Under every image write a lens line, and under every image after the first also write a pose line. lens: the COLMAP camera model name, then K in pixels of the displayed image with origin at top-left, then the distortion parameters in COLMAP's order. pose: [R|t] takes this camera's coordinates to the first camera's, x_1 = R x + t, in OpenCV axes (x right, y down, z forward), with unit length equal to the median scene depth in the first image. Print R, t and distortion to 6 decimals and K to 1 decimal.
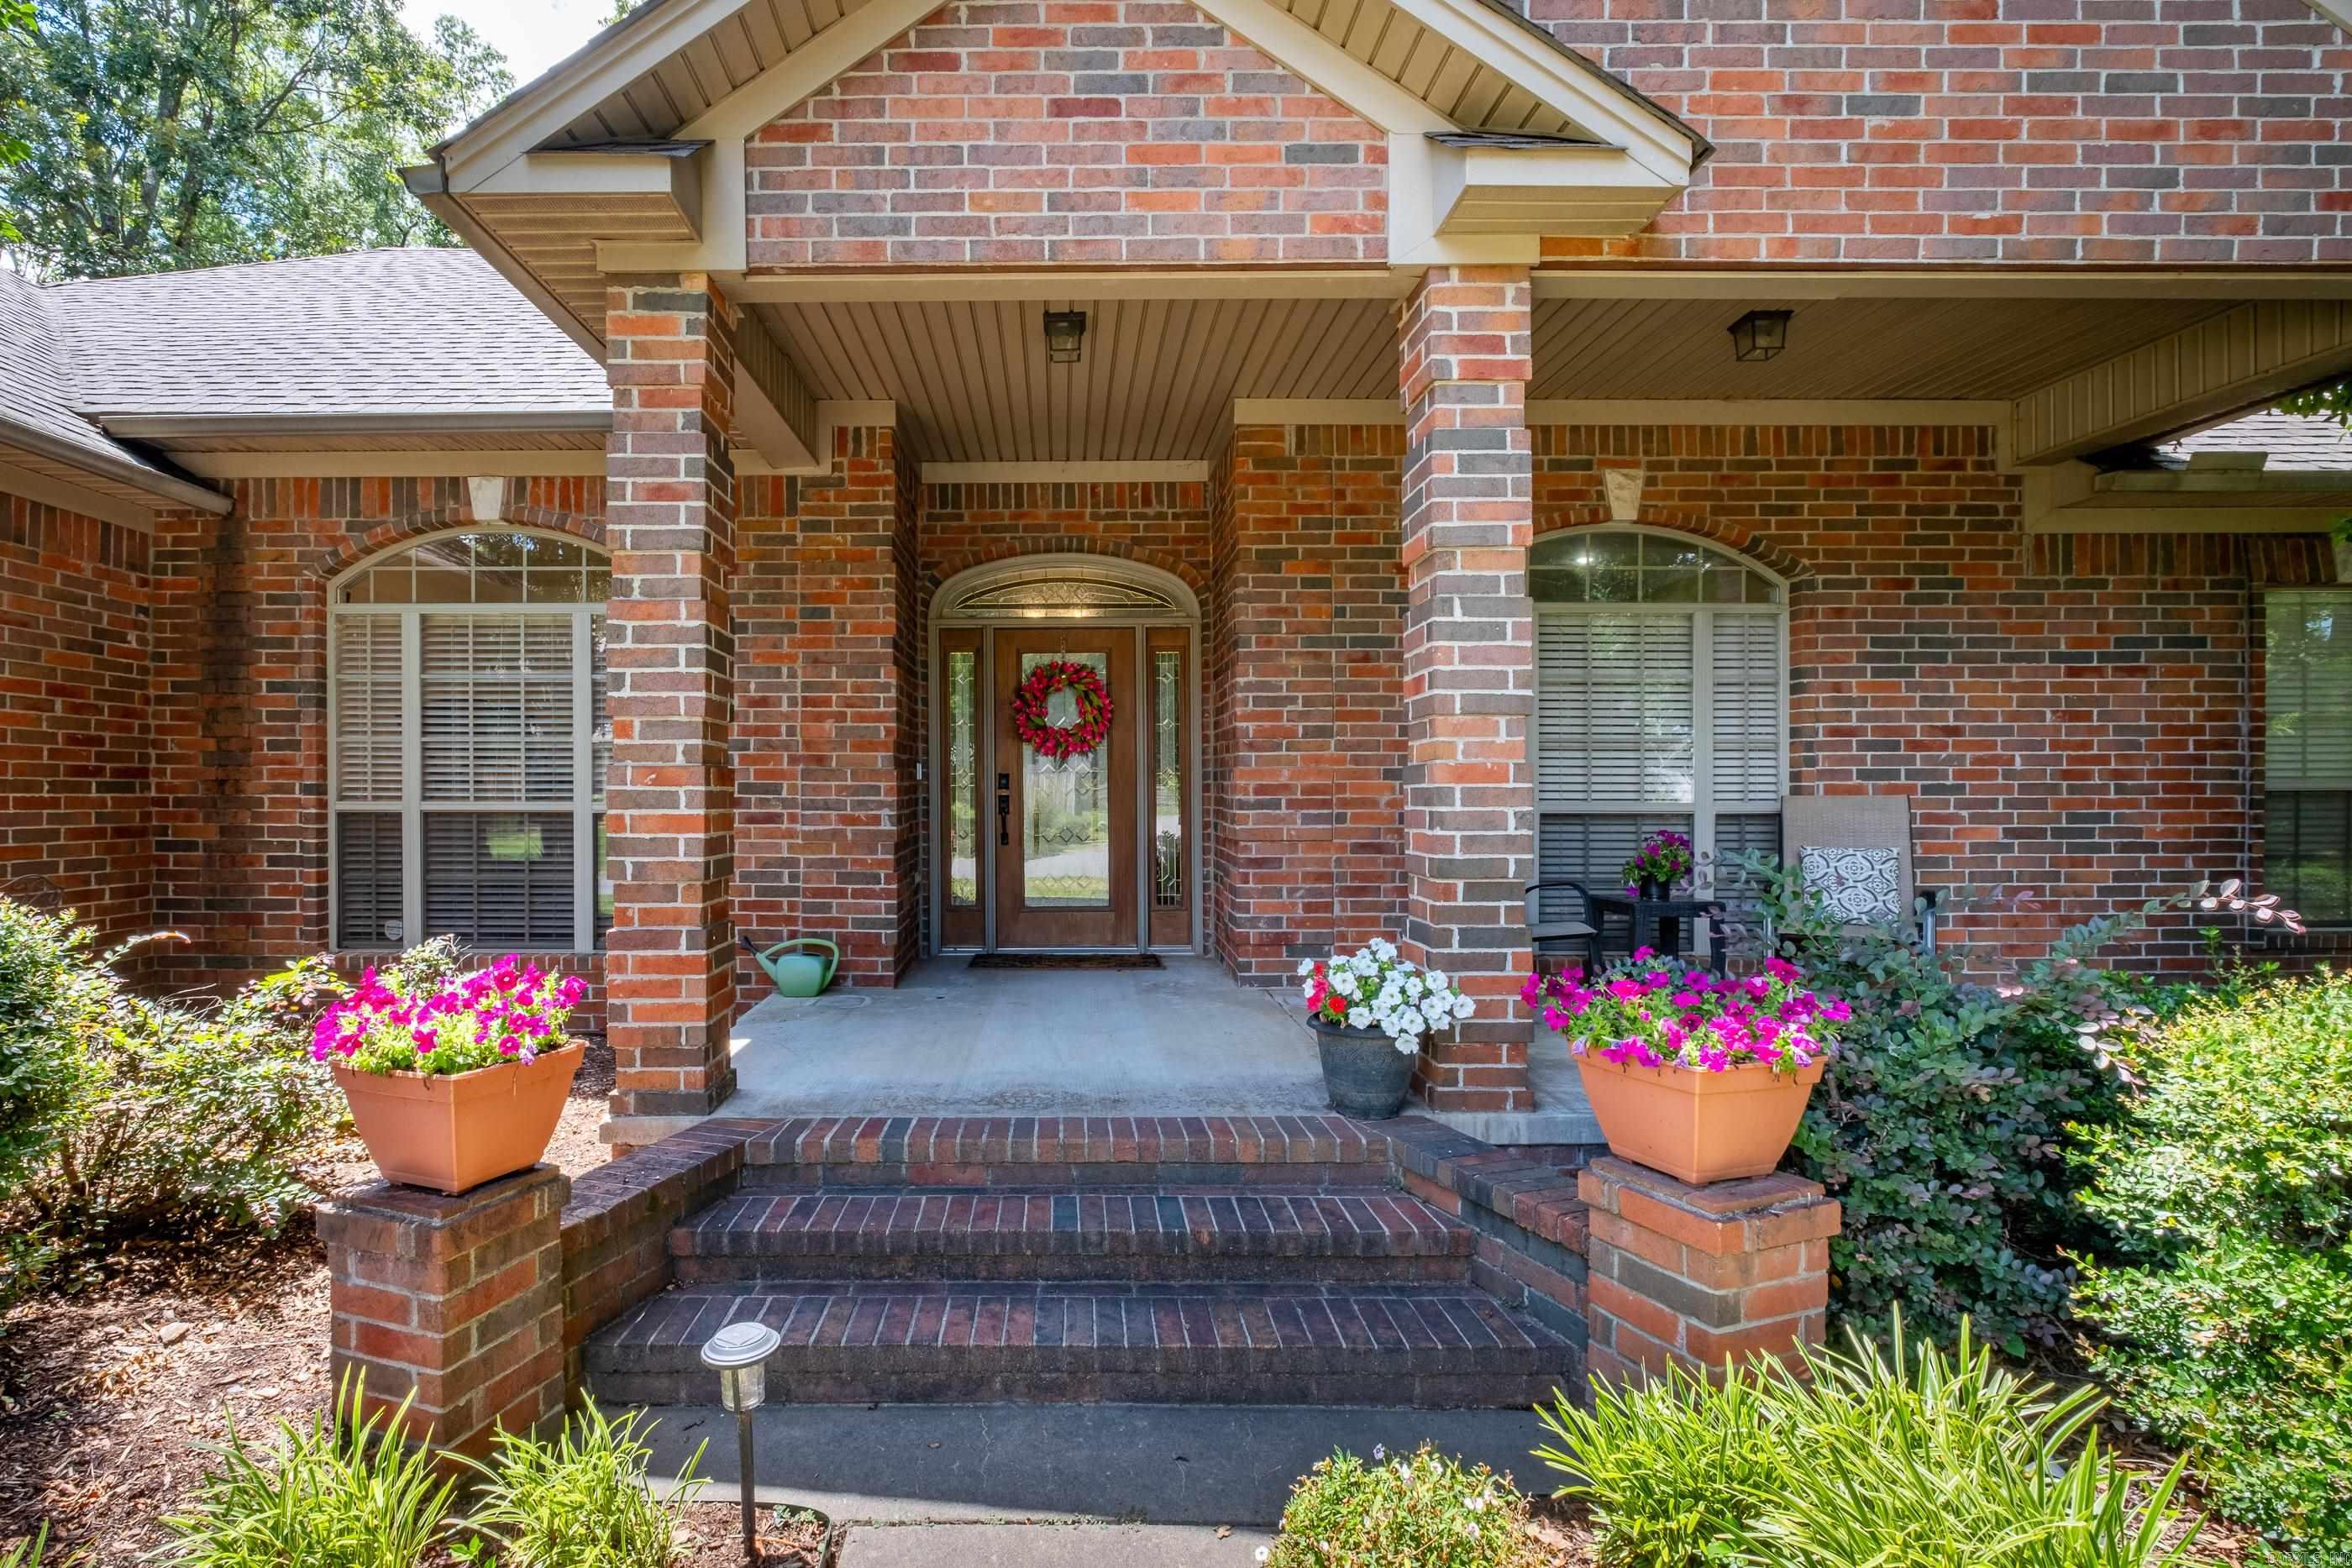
lens RADIAL K [[1052.3, 0, 1174.6], [0, 1052.3, 792.2], [0, 0, 1]] dist [-0.007348, -0.000326]
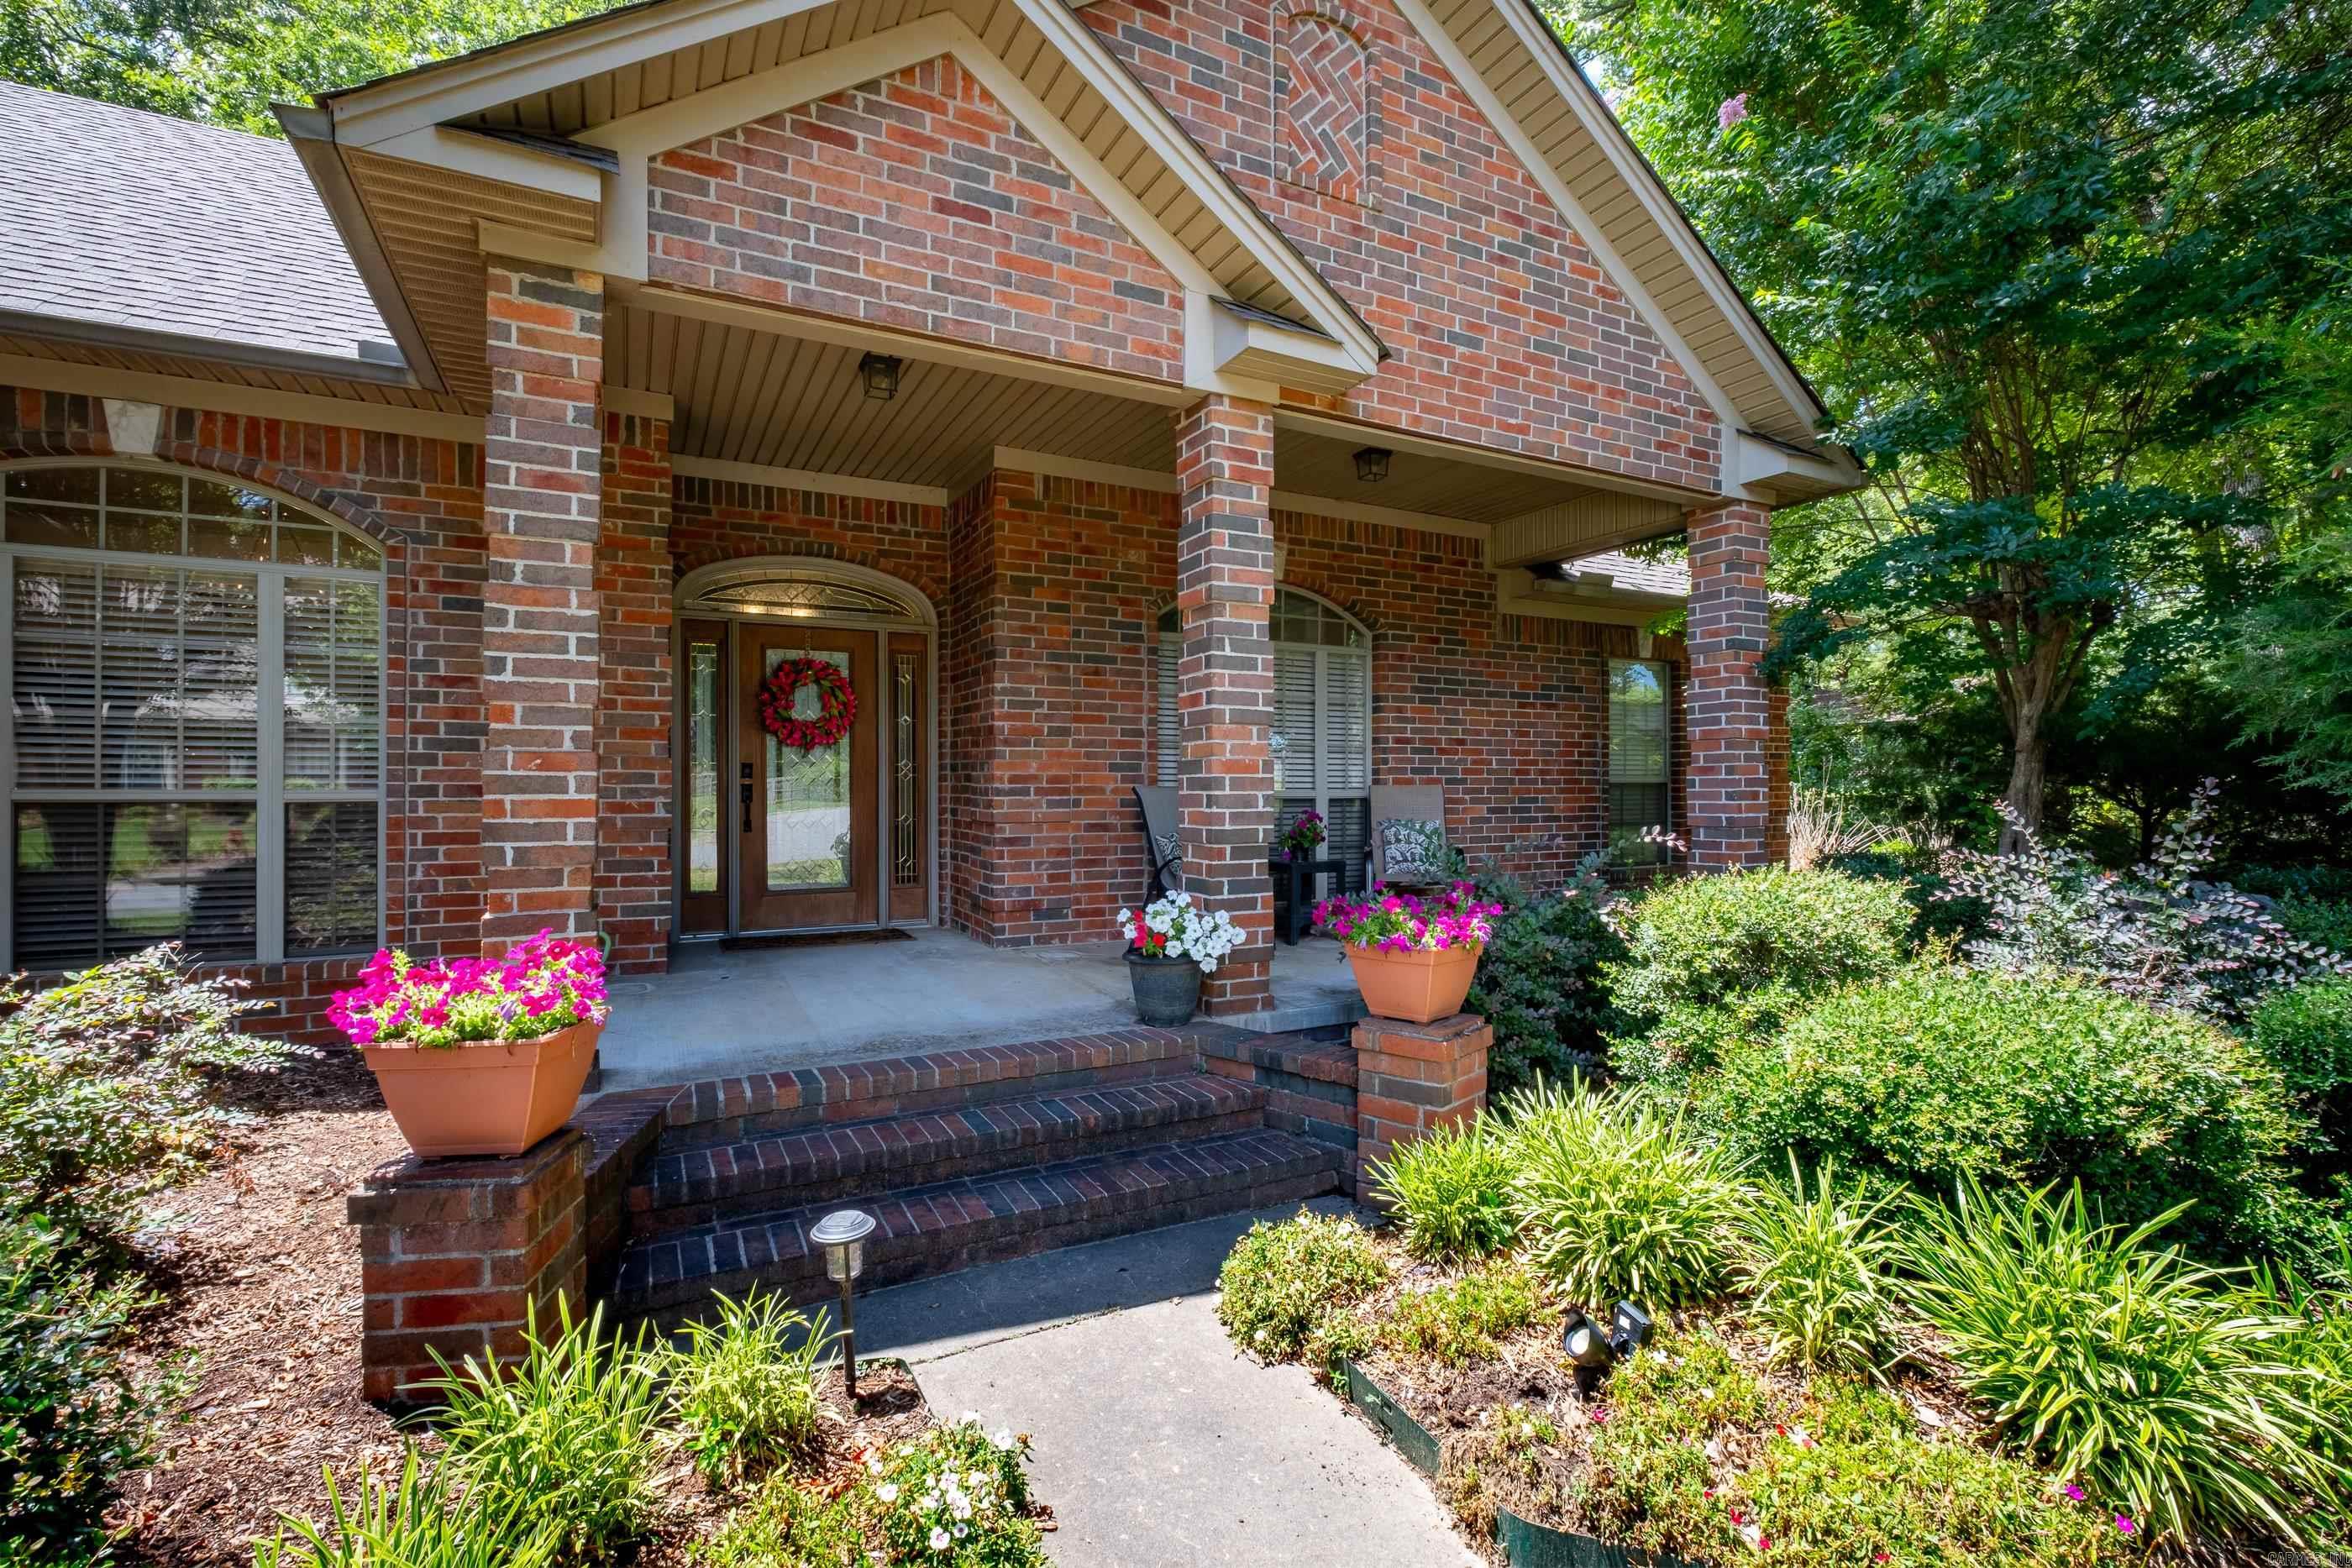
lens RADIAL K [[1052.3, 0, 1178.6], [0, 1052.3, 778.3], [0, 0, 1]] dist [-0.007348, -0.000326]
pose [[0.882864, 0.004628, 0.469606, -0.428667], [-0.000360, 0.999958, -0.009176, 0.010029], [-0.469628, 0.007932, 0.882829, -0.176166]]
